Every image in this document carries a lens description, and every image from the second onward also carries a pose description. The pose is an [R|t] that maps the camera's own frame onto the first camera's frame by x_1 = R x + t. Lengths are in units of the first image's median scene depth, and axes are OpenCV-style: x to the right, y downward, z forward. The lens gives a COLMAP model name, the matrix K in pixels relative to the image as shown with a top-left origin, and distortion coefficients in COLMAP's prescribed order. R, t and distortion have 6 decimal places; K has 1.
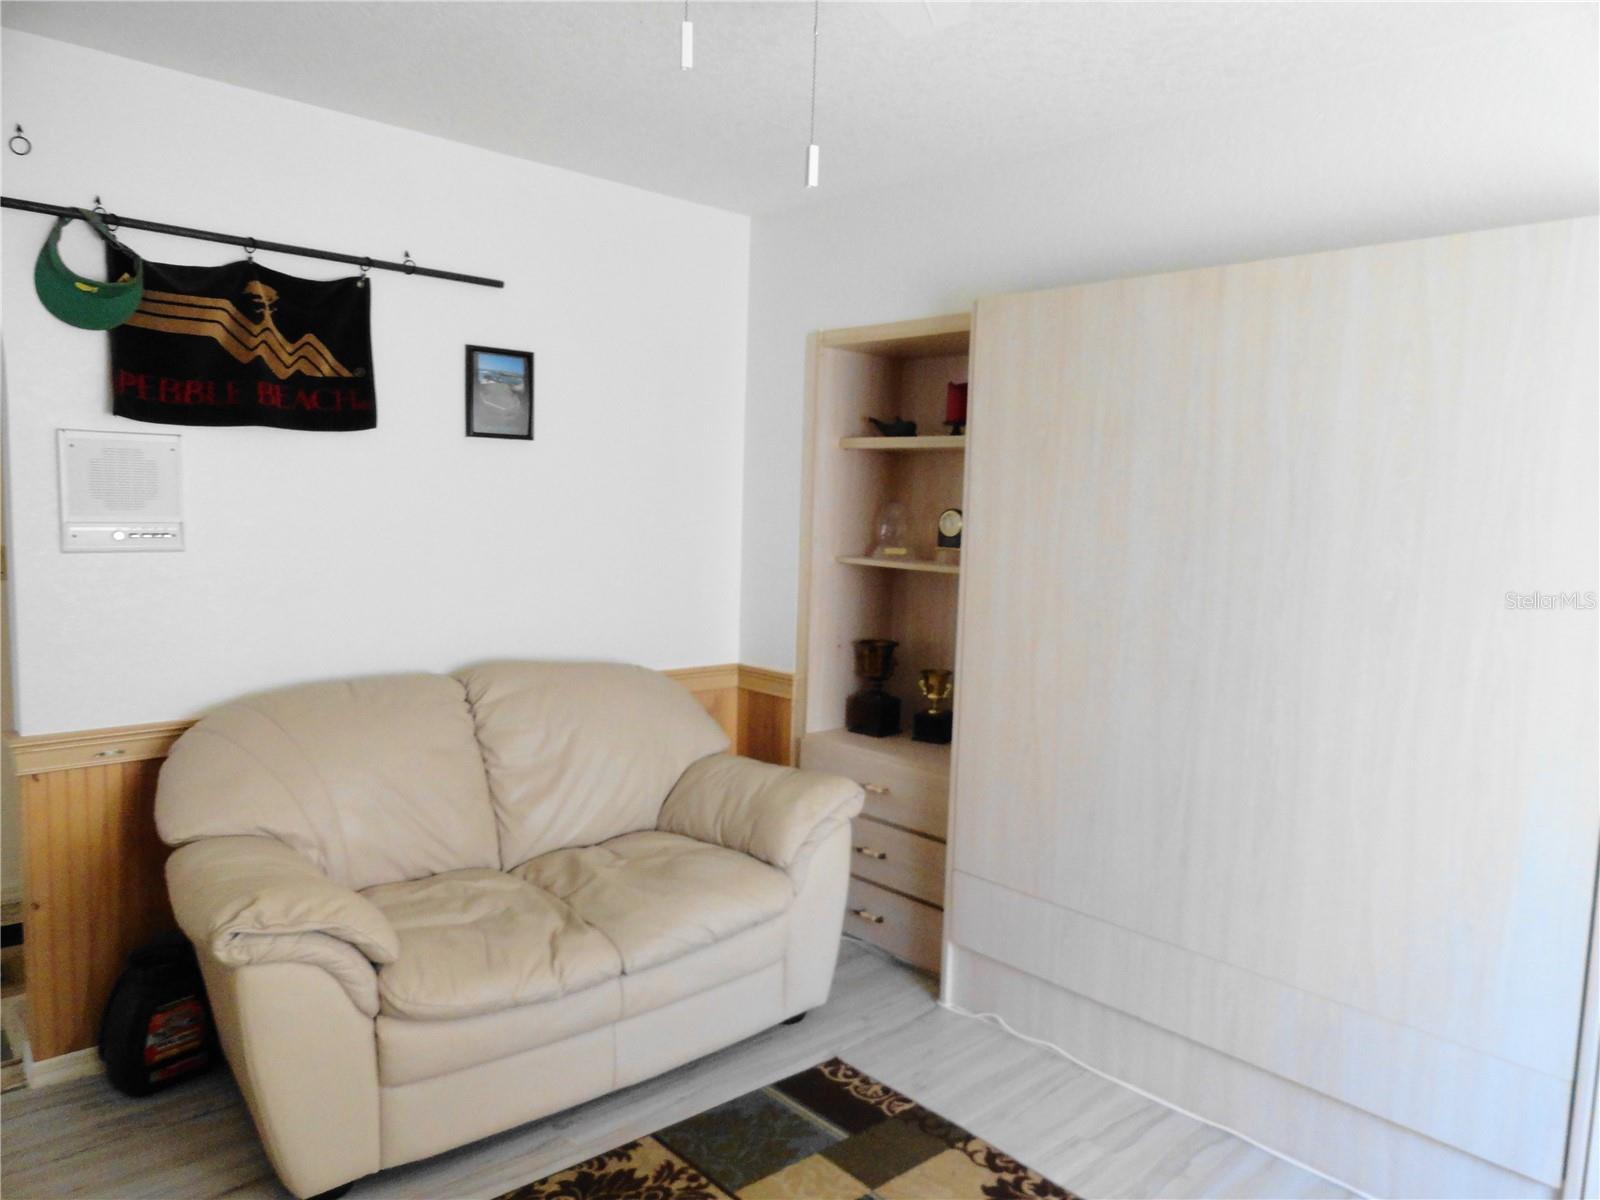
lens RADIAL K [[1126.5, 0, 800.0], [0, 1126.5, 600.0], [0, 0, 1]] dist [0.002473, 0.000033]
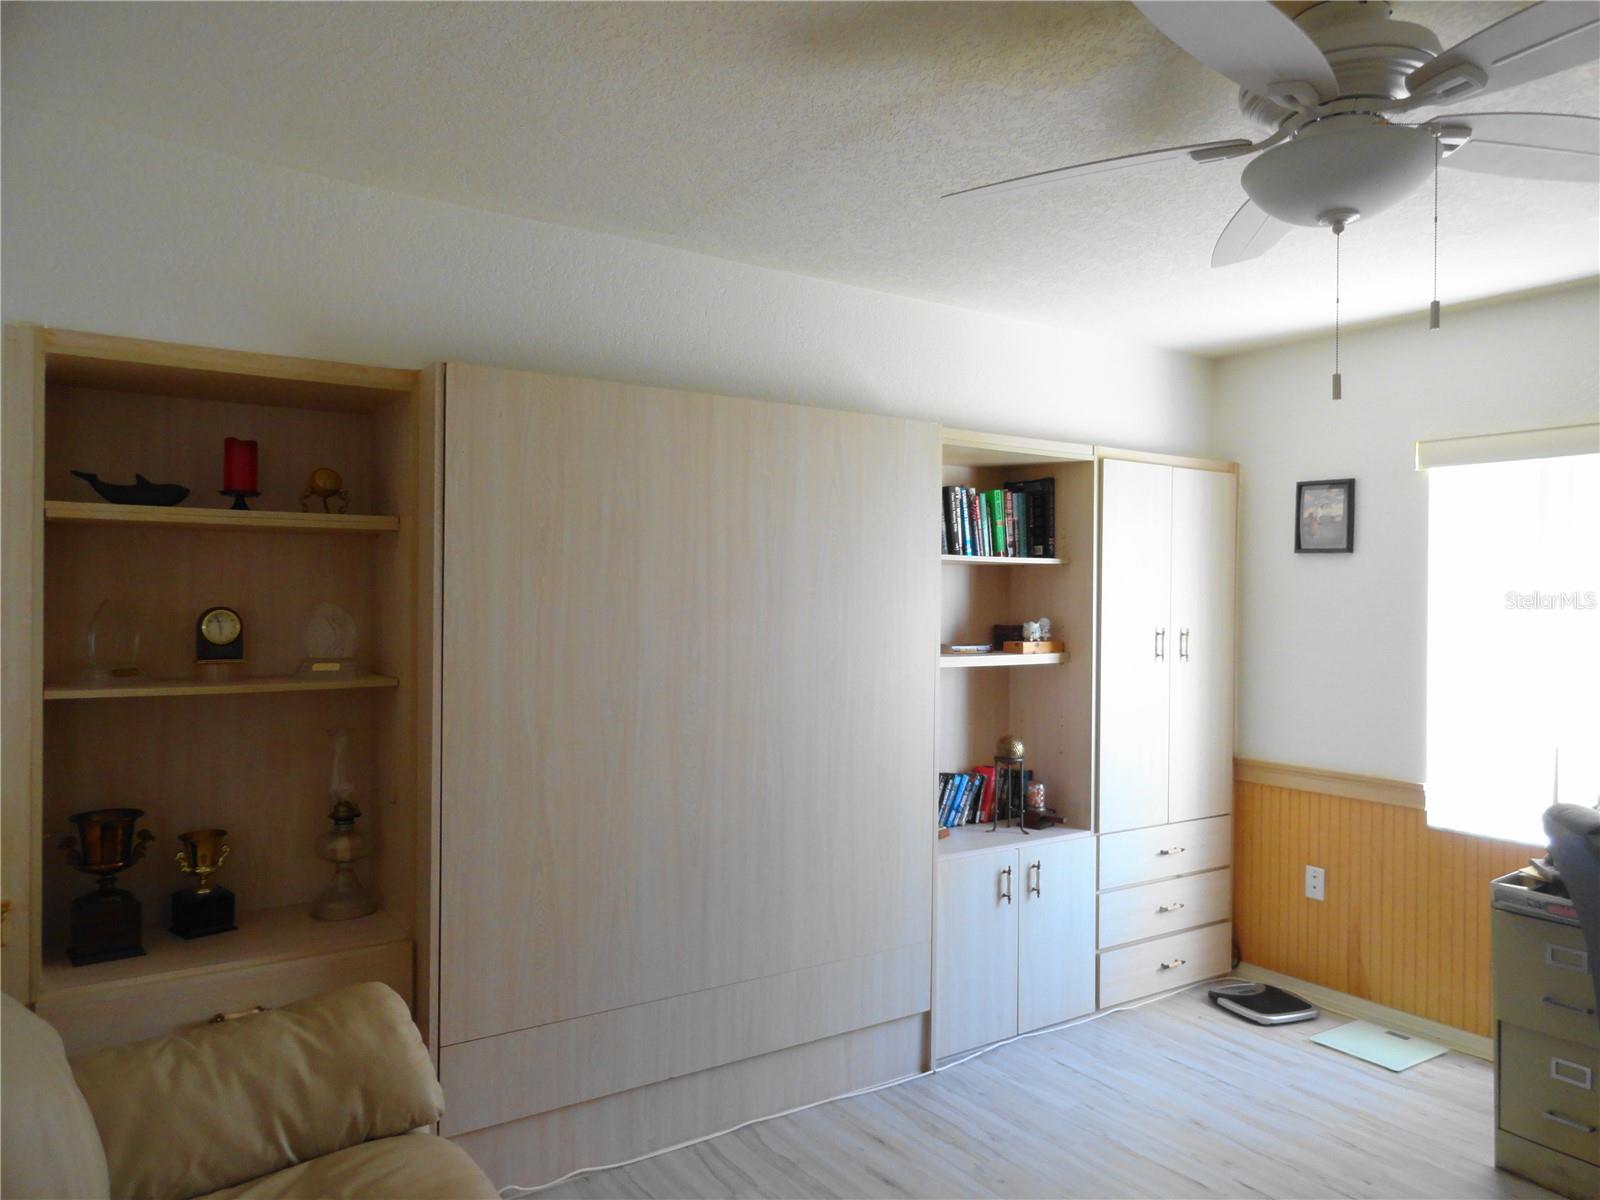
lens RADIAL K [[1102.4, 0, 805.8], [0, 1102.4, 595.3], [0, 0, 1]] dist [-0.000434, 0.003340]
pose [[0.138946, -0.028666, 0.989885, -1.558403], [0.091538, 0.995673, 0.015984, -0.192870], [-0.986060, 0.088391, 0.140969, 1.533641]]
